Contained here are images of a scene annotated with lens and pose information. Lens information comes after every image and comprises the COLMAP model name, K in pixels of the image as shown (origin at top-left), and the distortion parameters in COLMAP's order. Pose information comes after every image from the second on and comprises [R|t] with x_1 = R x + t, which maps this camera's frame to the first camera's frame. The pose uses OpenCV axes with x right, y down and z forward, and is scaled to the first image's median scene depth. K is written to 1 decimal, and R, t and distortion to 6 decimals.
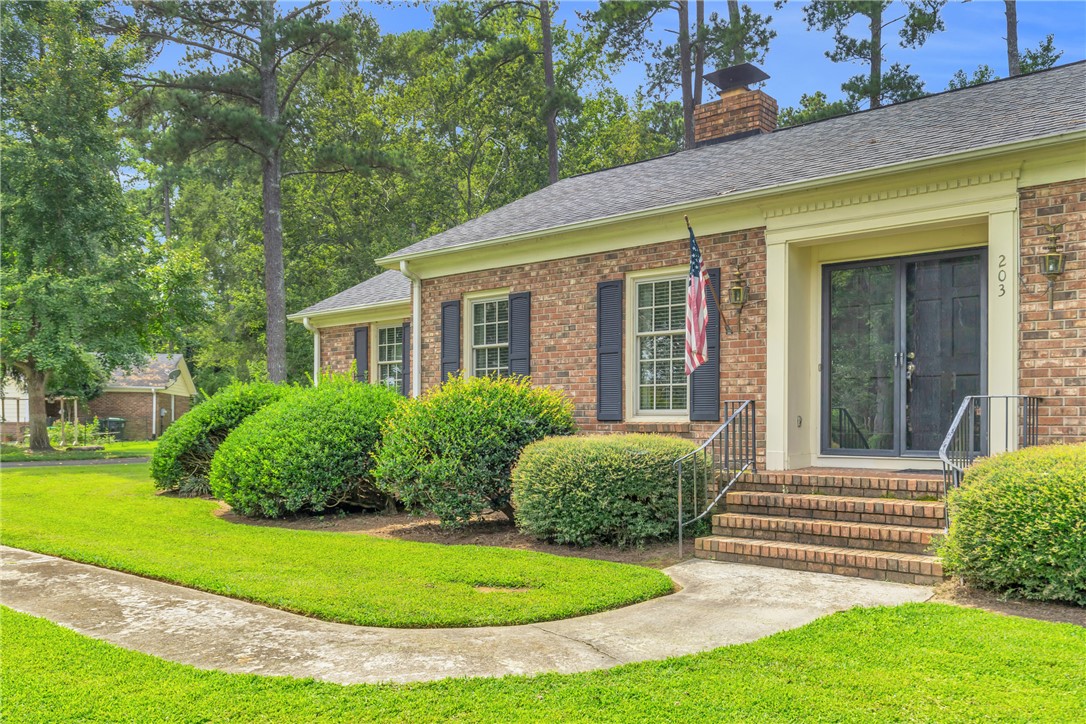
lens RADIAL K [[860.0, 0, 549.6], [0, 860.0, 426.5], [0, 0, 1]] dist [-0.005192, 0.004033]
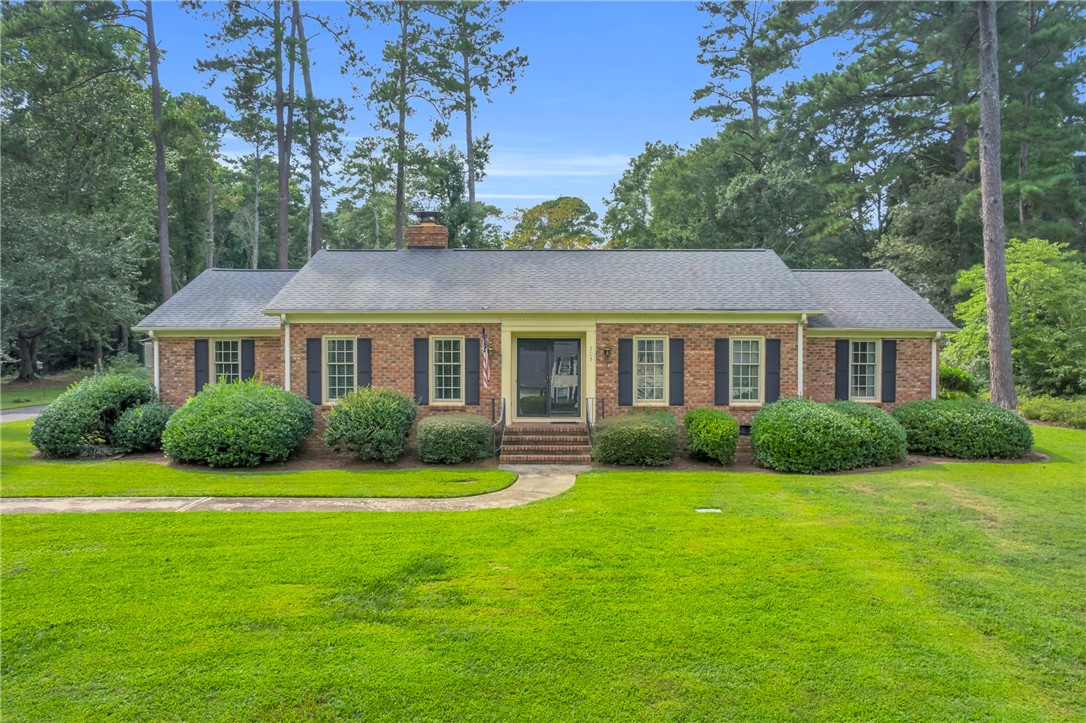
lens RADIAL K [[688.0, 0, 543.2], [0, 688.0, 360.7], [0, 0, 1]] dist [-0.008132, -0.000901]
pose [[0.788210, -0.005464, 0.615382, -0.733907], [0.003600, 0.999984, 0.004269, -0.120353], [-0.615396, -0.001149, 0.788217, -0.510094]]
